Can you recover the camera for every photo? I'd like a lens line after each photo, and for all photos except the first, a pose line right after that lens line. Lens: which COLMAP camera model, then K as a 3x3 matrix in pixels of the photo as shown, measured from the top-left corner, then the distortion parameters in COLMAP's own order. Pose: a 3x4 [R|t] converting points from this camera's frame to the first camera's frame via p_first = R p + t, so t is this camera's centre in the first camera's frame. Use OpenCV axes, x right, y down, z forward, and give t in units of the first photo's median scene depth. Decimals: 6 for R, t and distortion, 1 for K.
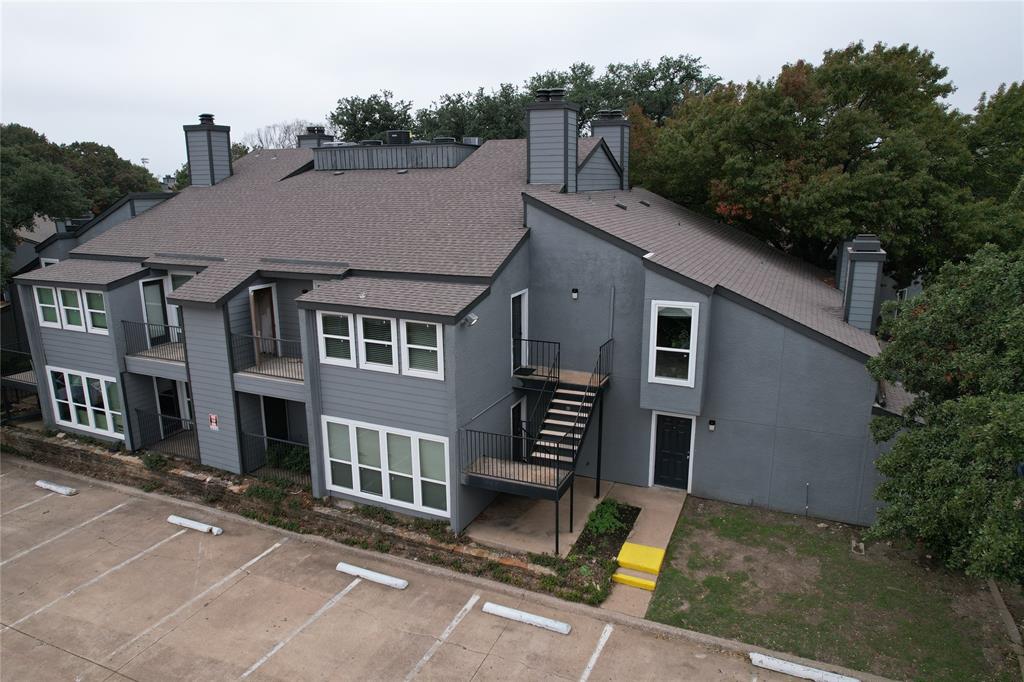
lens RADIAL K [[651.6, 0, 512.0], [0, 651.6, 341.0], [0, 0, 1]] dist [-0.071267, 0.070883]
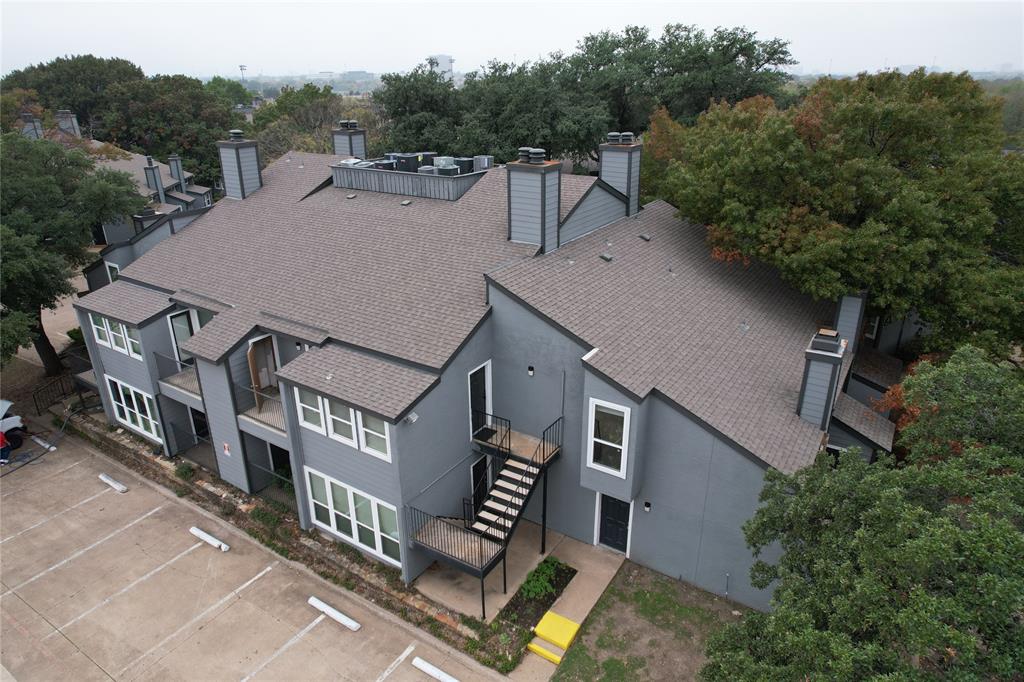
lens RADIAL K [[651.6, 0, 512.0], [0, 651.6, 341.0], [0, 0, 1]] dist [-0.071267, 0.070883]
pose [[0.988504, 0.057080, -0.140003, 0.224767], [-0.034619, 0.986846, 0.157912, -0.304589], [0.147175, -0.151250, 0.977478, -0.036187]]
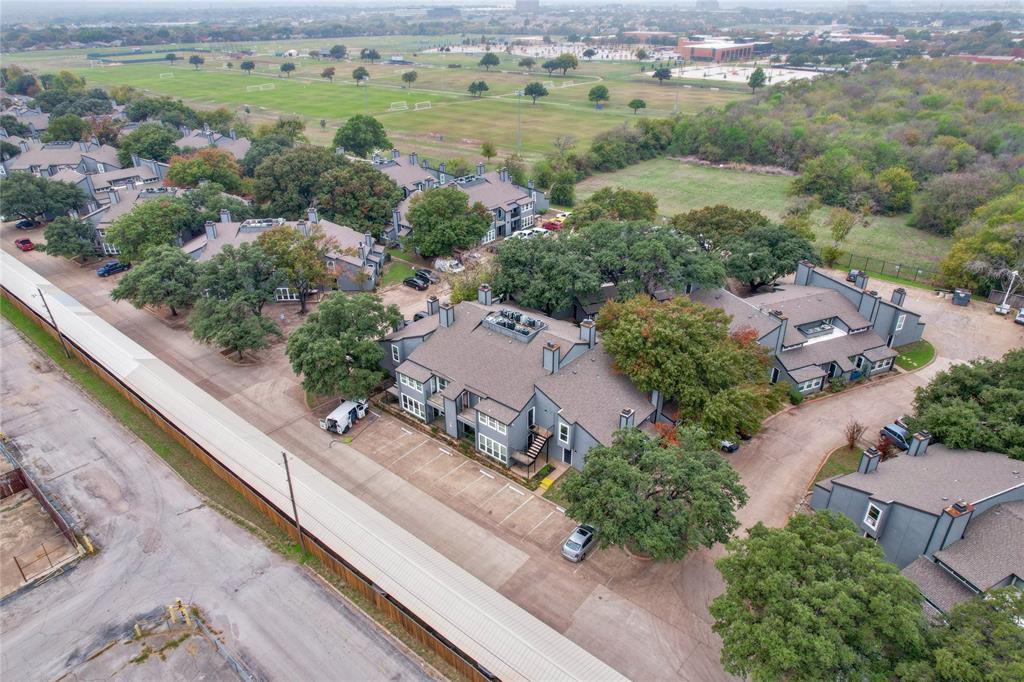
lens RADIAL K [[651.6, 0, 512.0], [0, 651.6, 341.0], [0, 0, 1]] dist [-0.071267, 0.070883]
pose [[0.962849, 0.128005, -0.237772, 0.786264], [-0.064161, 0.963740, 0.259015, -1.490842], [0.262306, -0.234137, 0.936149, -2.571878]]
